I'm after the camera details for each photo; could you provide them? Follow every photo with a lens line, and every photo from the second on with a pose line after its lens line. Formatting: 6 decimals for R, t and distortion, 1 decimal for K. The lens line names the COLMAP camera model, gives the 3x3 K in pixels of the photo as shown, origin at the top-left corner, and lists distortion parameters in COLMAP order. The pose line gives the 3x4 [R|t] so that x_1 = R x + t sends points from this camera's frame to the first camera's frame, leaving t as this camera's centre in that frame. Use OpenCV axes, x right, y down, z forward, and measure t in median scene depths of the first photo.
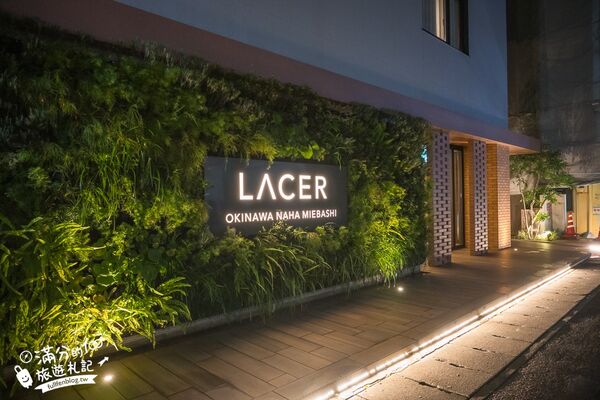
lens RADIAL K [[383.2, 0, 297.4], [0, 383.2, 196.0], [0, 0, 1]] dist [0.006589, -0.000481]
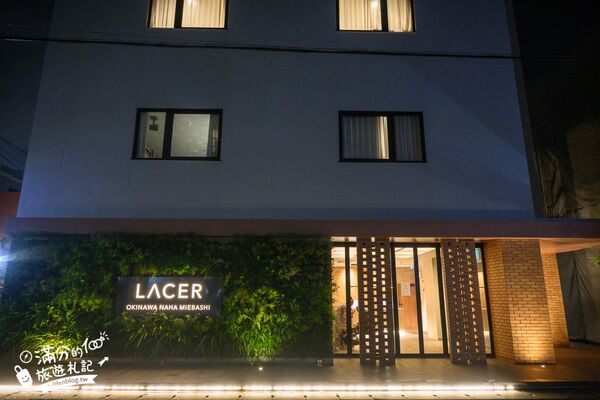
lens RADIAL K [[383.2, 0, 299.0], [0, 383.2, 202.1], [0, 0, 1]] dist [0.006589, -0.000481]
pose [[0.747570, -0.142353, -0.648748, 1.616793], [-0.008313, 0.974680, -0.223450, -0.032222], [0.664131, 0.172438, 0.727458, 0.025818]]
